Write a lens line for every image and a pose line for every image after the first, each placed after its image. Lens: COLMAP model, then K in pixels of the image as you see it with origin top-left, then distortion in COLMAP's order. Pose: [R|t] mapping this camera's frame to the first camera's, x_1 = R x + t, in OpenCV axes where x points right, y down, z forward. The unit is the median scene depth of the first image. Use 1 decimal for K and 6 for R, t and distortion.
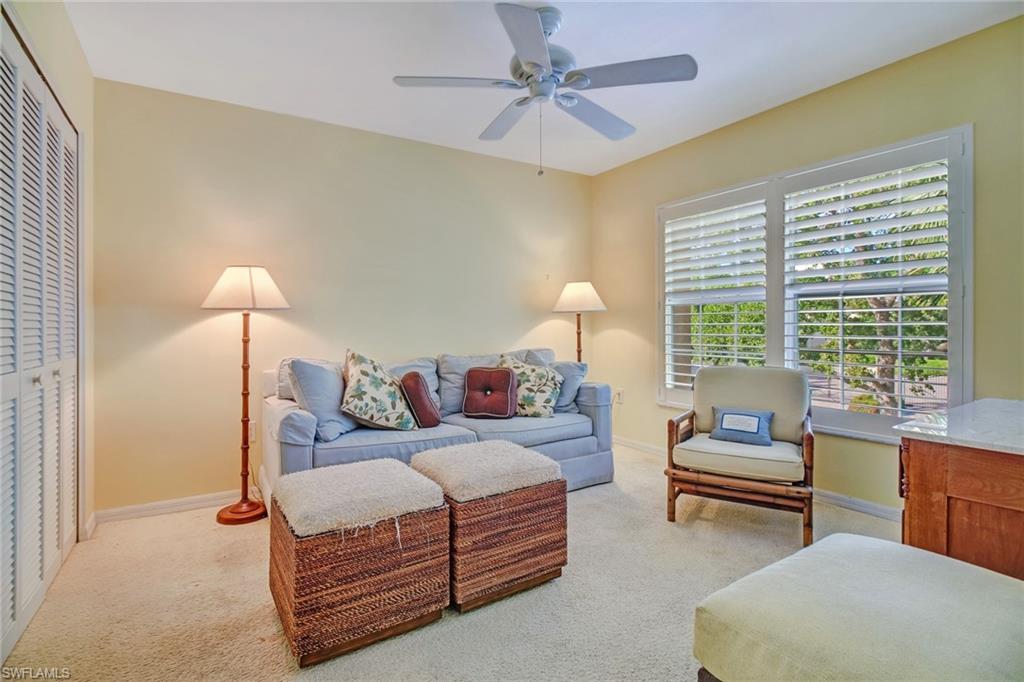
lens RADIAL K [[493.7, 0, 506.3], [0, 493.7, 329.9], [0, 0, 1]] dist [0.002181, -0.013935]
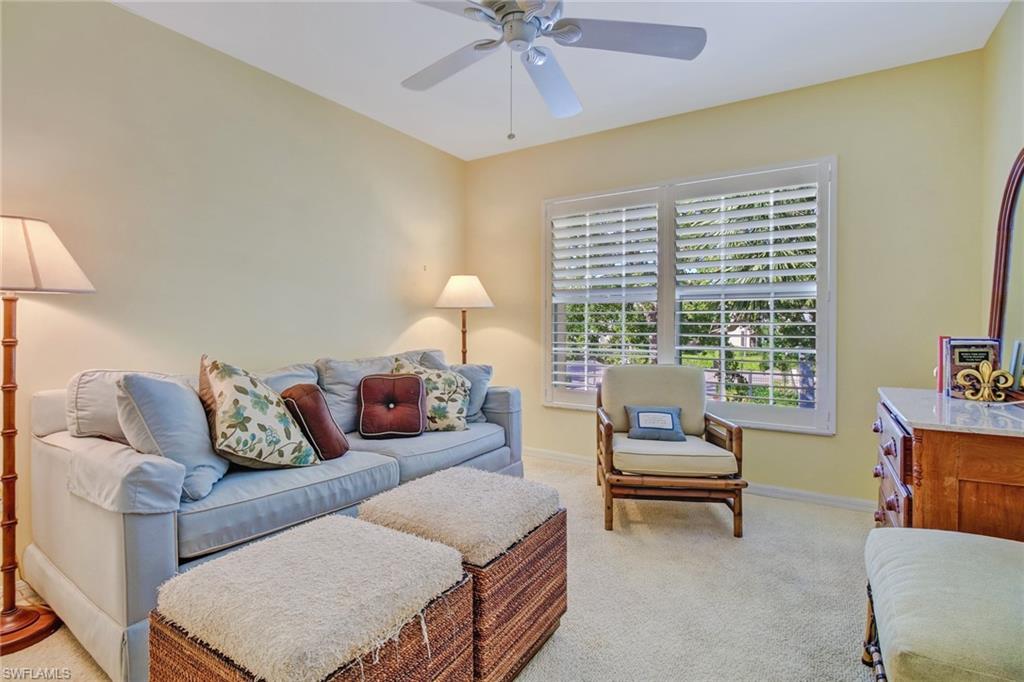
lens RADIAL K [[493.7, 0, 506.3], [0, 493.7, 329.9], [0, 0, 1]] dist [0.002181, -0.013935]
pose [[0.903103, 0.002579, 0.429415, -0.246631], [-0.003385, 0.999994, 0.001113, 0.002372], [-0.429410, -0.002459, 0.903106, 0.222752]]
